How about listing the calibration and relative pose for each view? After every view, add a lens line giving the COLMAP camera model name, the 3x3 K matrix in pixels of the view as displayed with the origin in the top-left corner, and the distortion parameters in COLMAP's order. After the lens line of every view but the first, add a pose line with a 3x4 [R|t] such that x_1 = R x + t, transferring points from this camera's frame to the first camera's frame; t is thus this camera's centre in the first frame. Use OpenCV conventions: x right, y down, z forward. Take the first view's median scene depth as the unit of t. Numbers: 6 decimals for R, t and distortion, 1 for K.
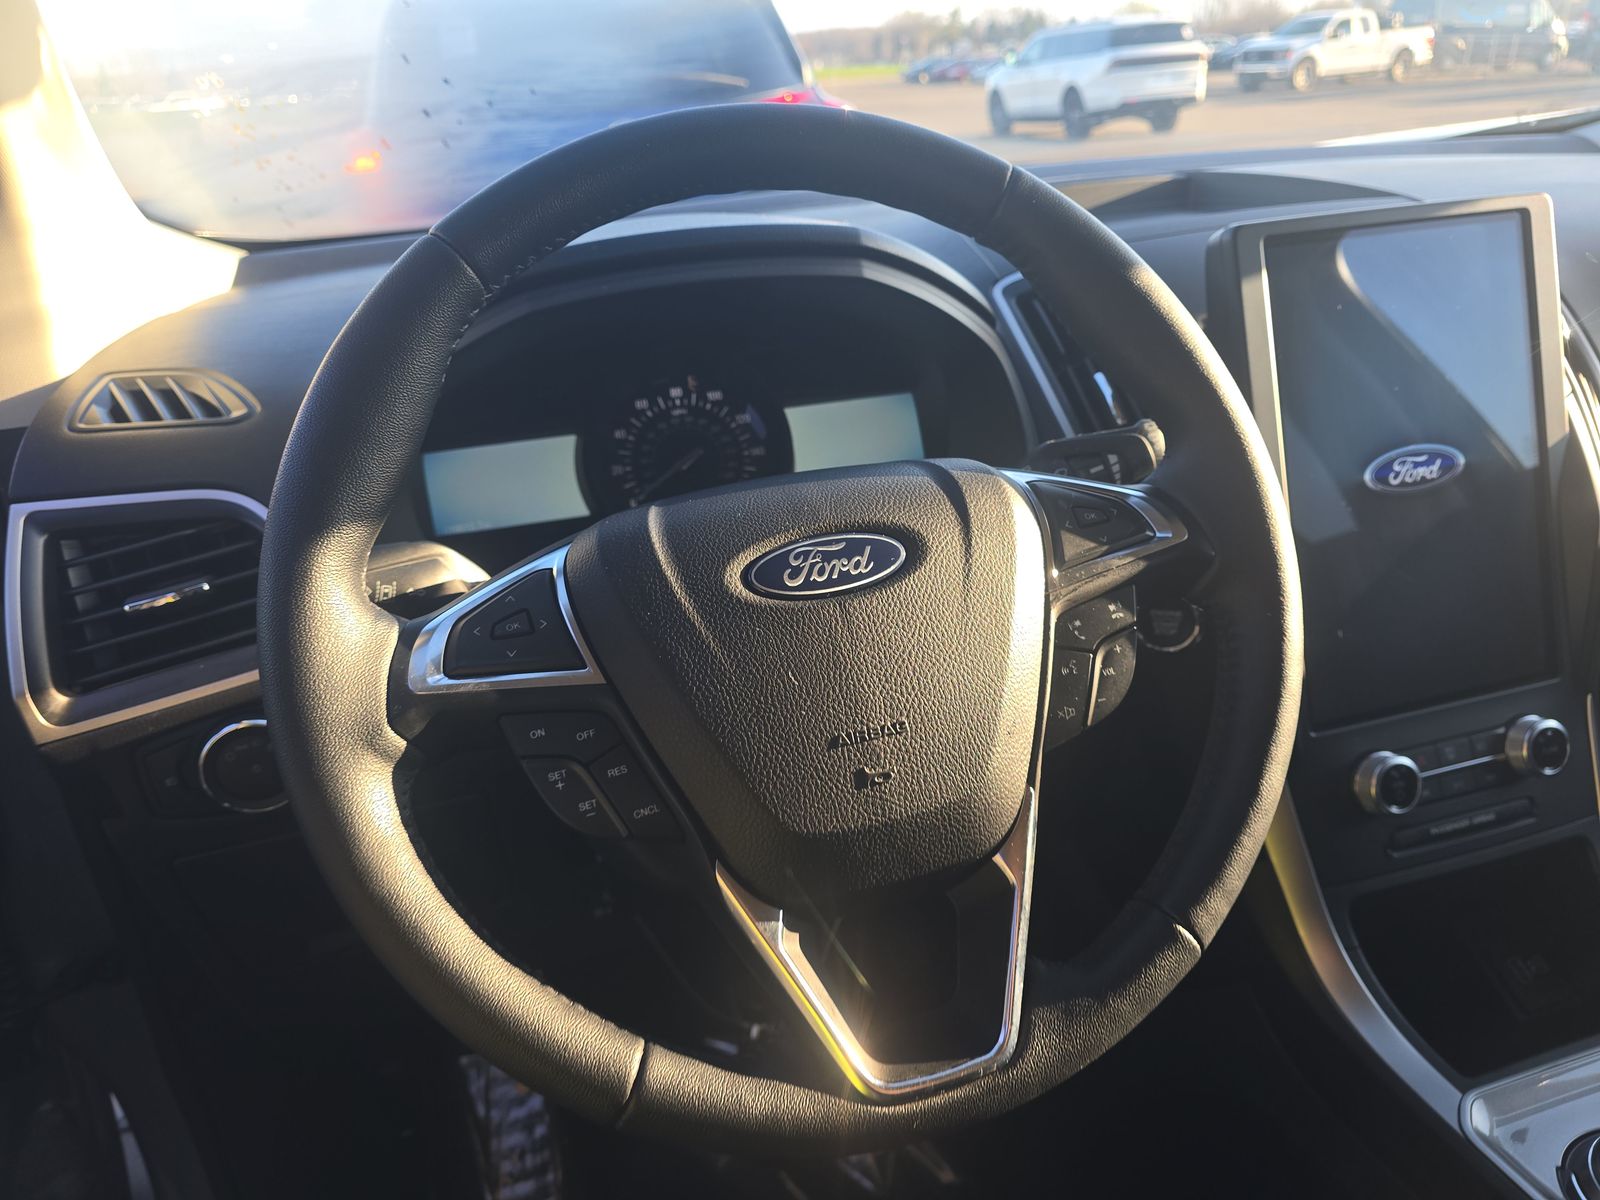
lens RADIAL K [[1082.7, 0, 803.0], [0, 1082.7, 592.7], [0, 0, 1]] dist [0.095632, -0.130719]
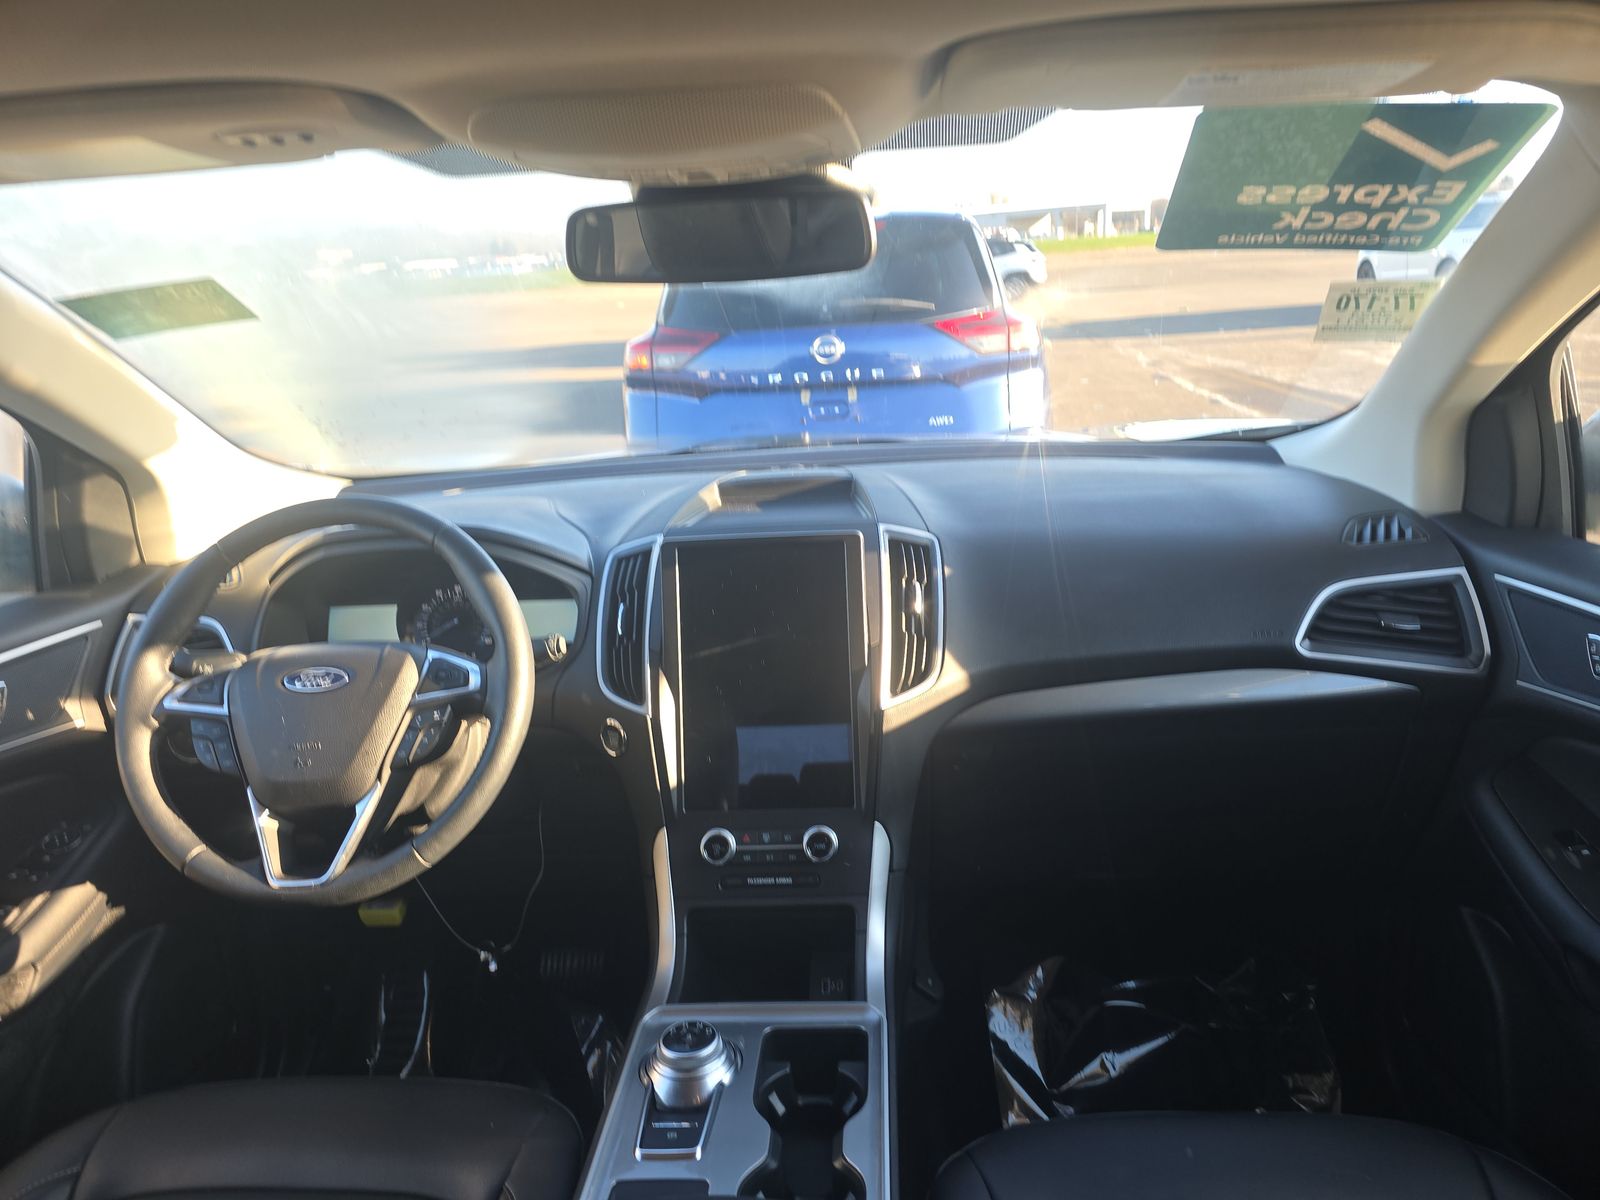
lens RADIAL K [[1082.7, 0, 803.0], [0, 1082.7, 592.7], [0, 0, 1]] dist [0.095632, -0.130719]
pose [[0.940444, 0.099515, -0.325056, 1.085098], [-0.135987, 0.986483, -0.091426, -0.084121], [0.311564, 0.130184, 0.941265, -0.620860]]
